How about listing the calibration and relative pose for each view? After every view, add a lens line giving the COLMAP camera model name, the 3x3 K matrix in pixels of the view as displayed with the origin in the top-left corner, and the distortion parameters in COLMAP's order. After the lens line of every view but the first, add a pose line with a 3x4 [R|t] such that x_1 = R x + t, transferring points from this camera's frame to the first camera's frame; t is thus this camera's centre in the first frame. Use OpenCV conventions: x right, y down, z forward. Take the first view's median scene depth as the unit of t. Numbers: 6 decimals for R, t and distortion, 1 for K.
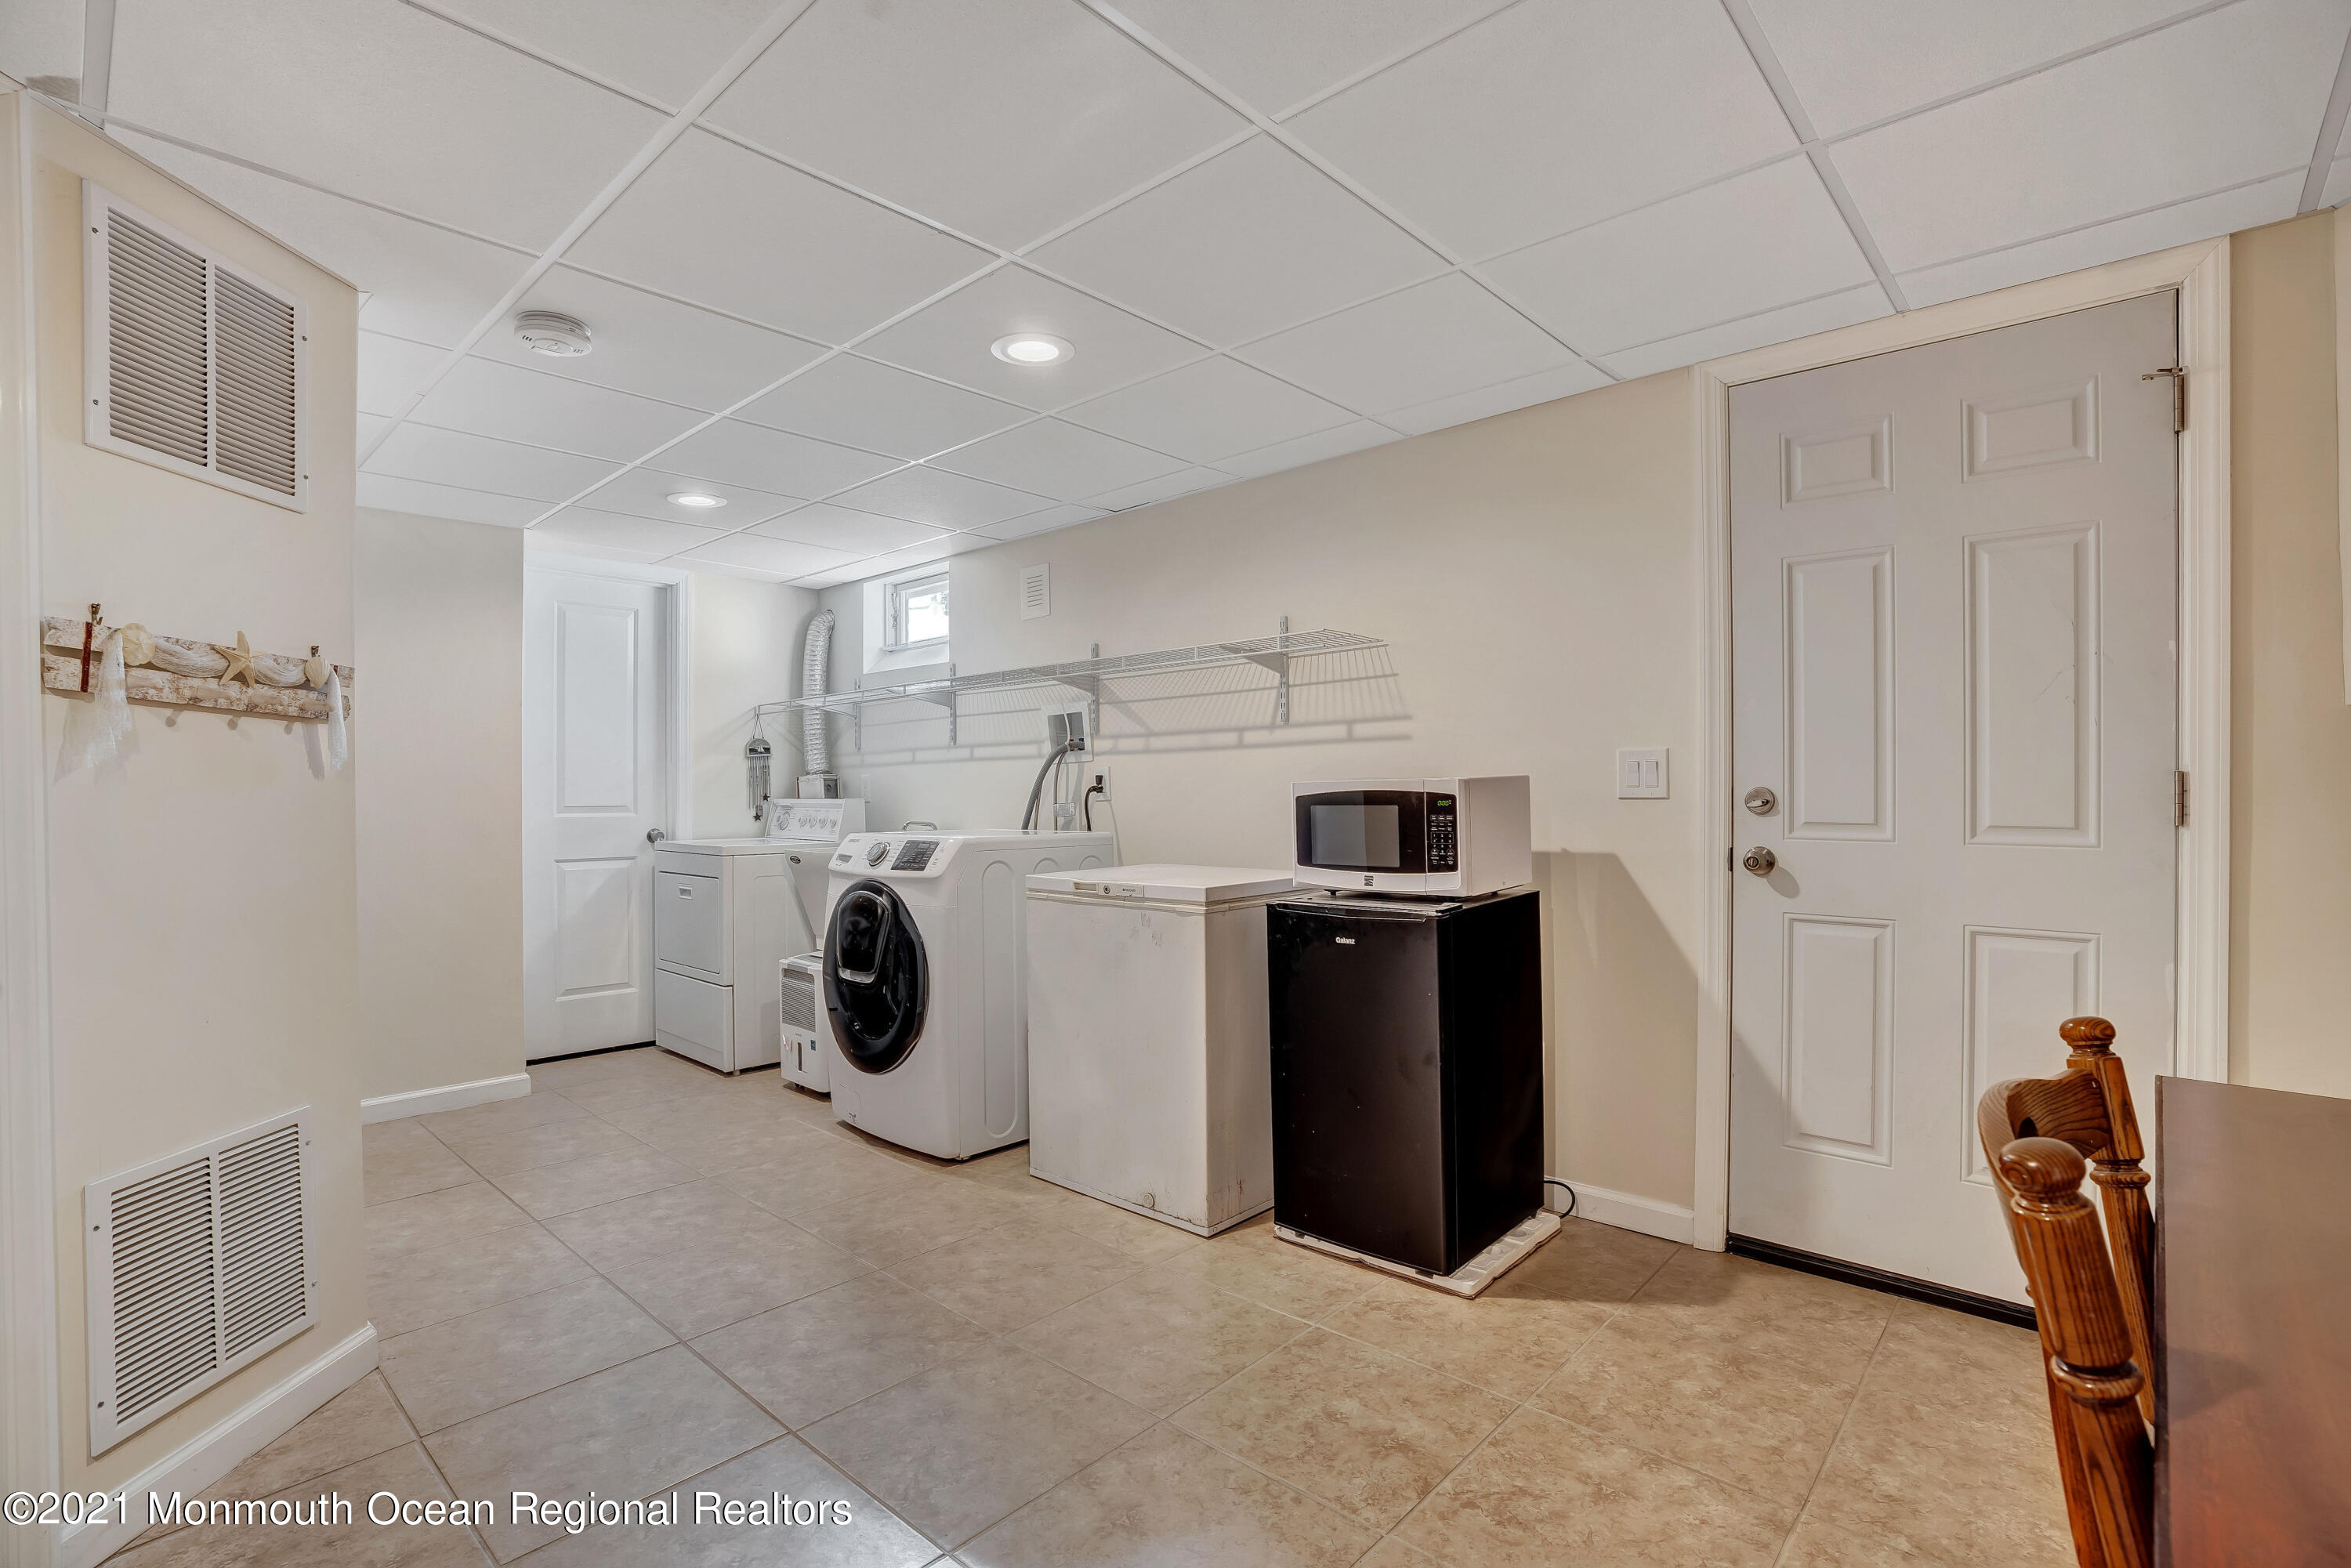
lens RADIAL K [[1093.2, 0, 1189.3], [0, 1093.2, 786.2], [0, 0, 1]] dist [-0.065000, 0.025239]
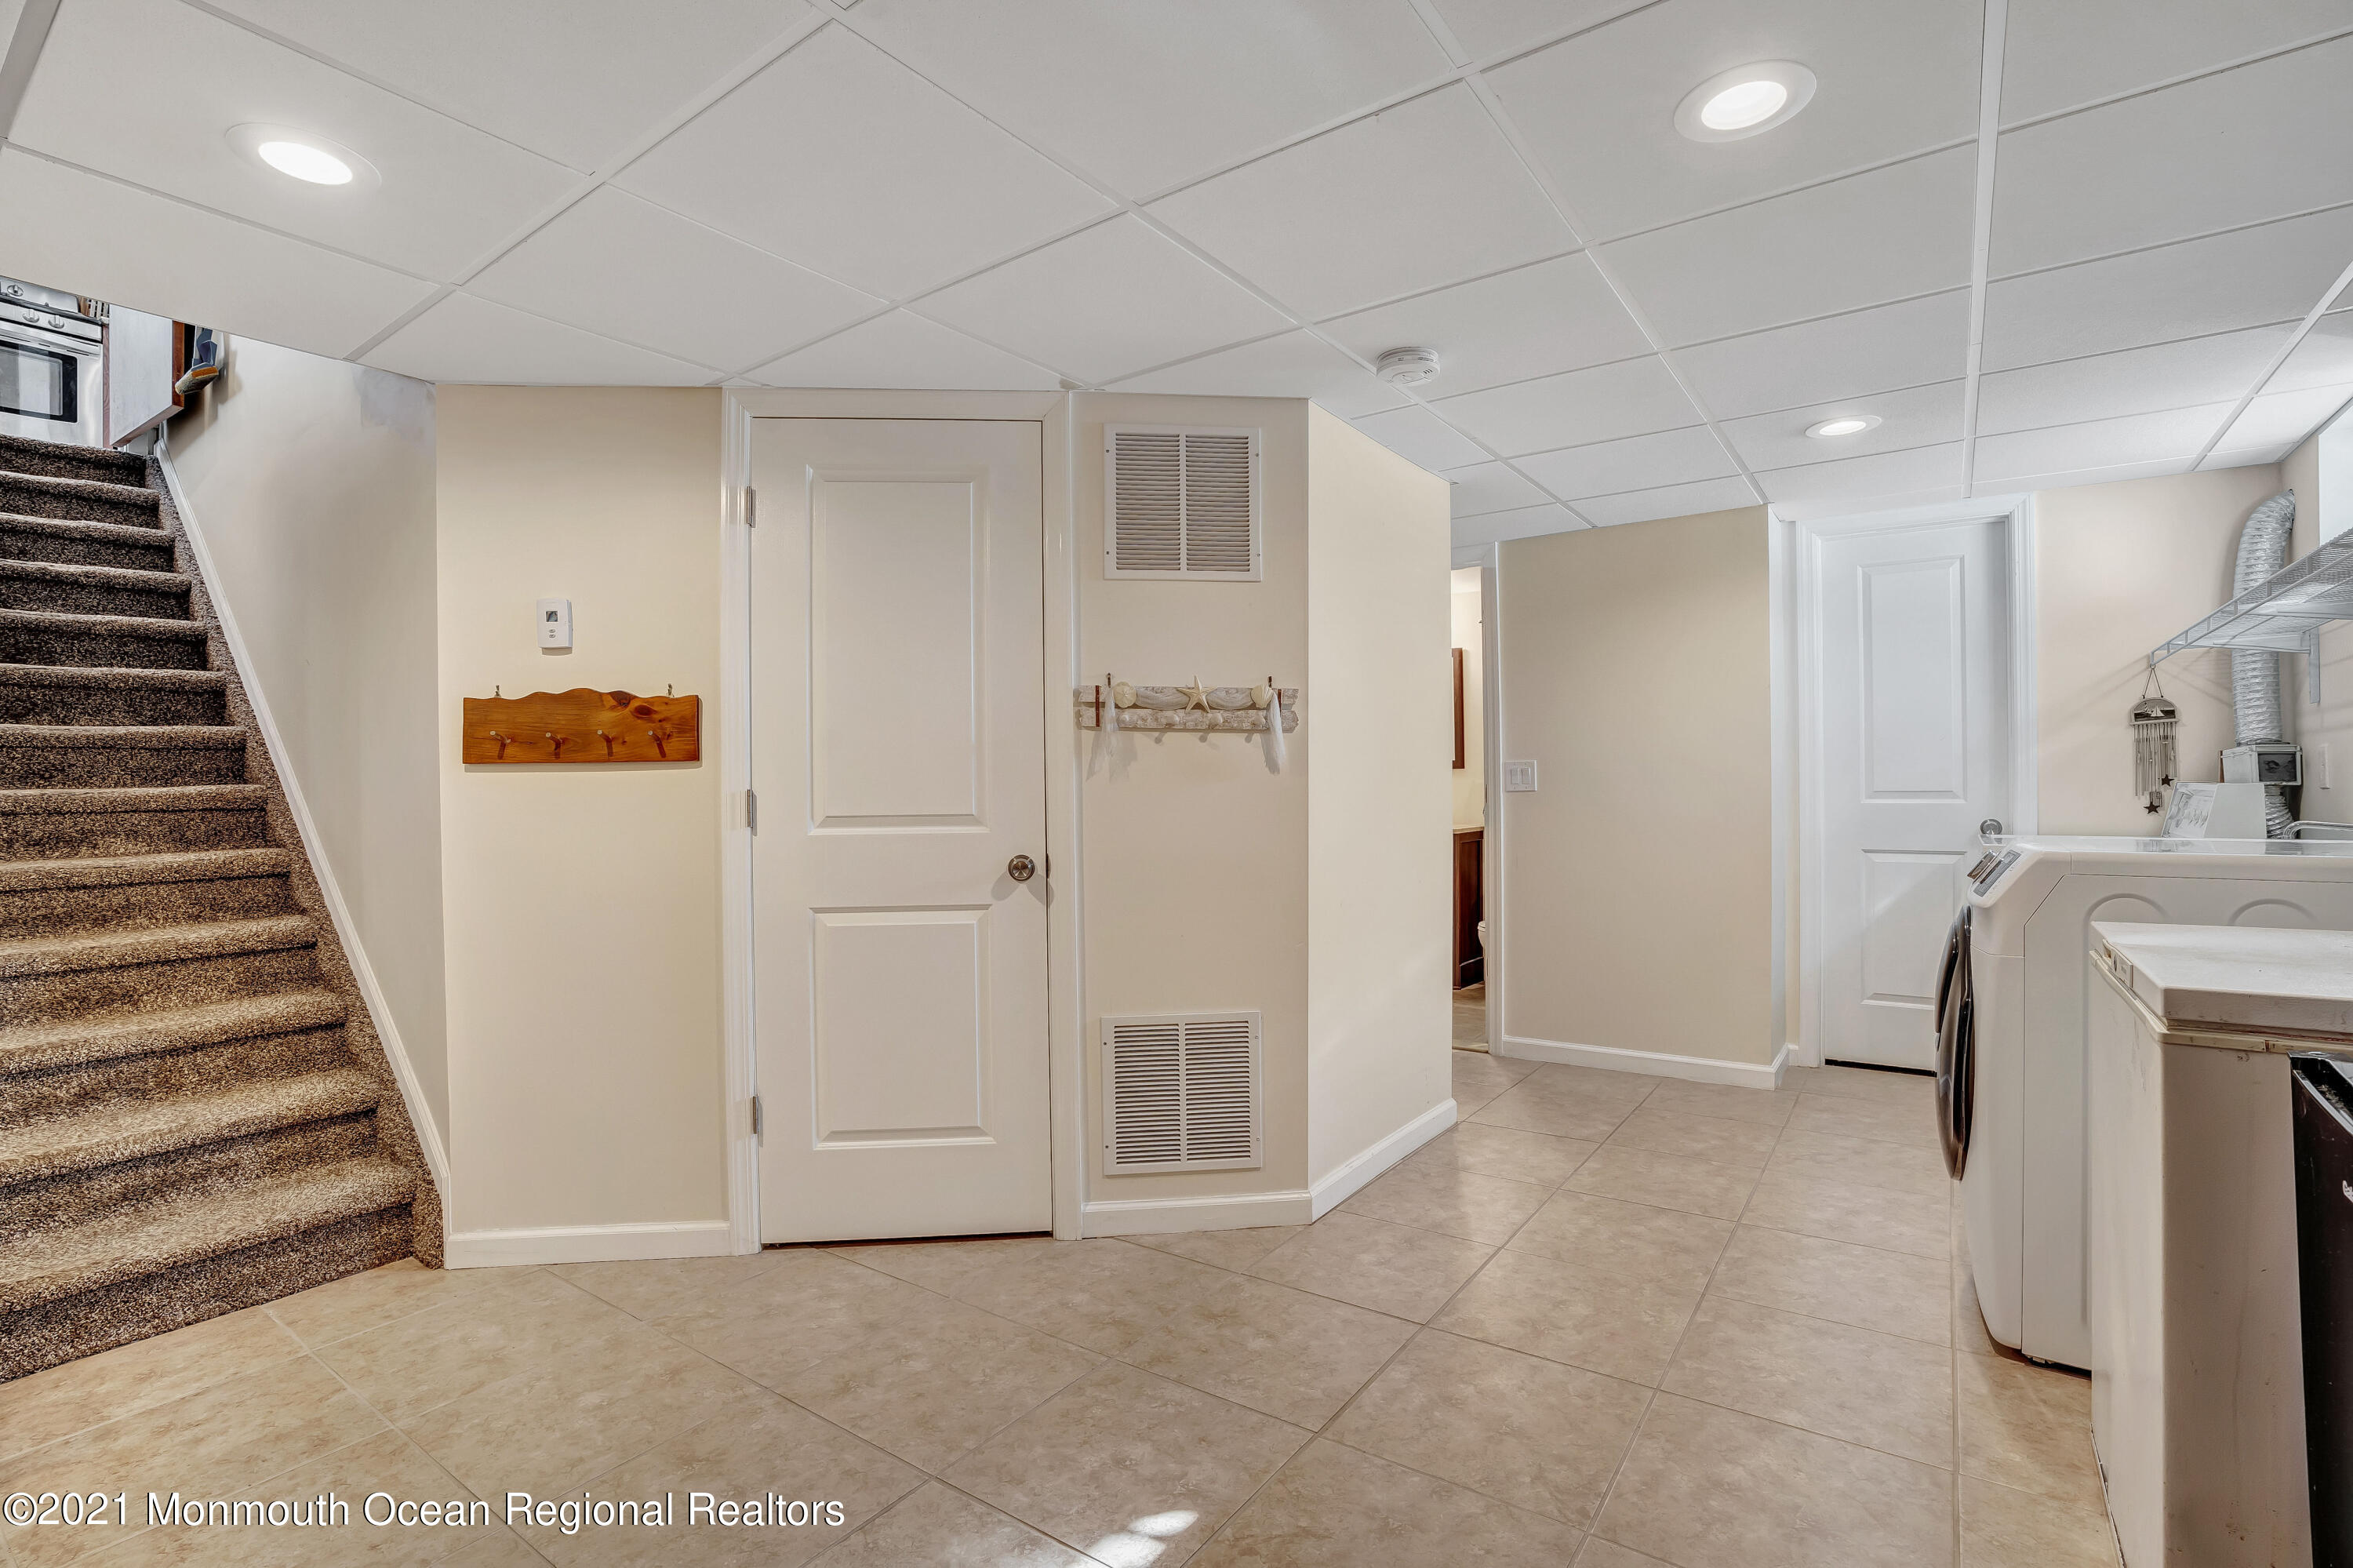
lens RADIAL K [[1094.2, 0, 1190.3], [0, 1094.2, 786.2], [0, 0, 1]] dist [-0.065000, 0.025239]
pose [[0.118811, 0.005230, -0.992903, 0.573798], [0.016234, 0.999842, 0.007209, -0.003137], [0.992784, -0.016975, 0.118707, 0.746903]]
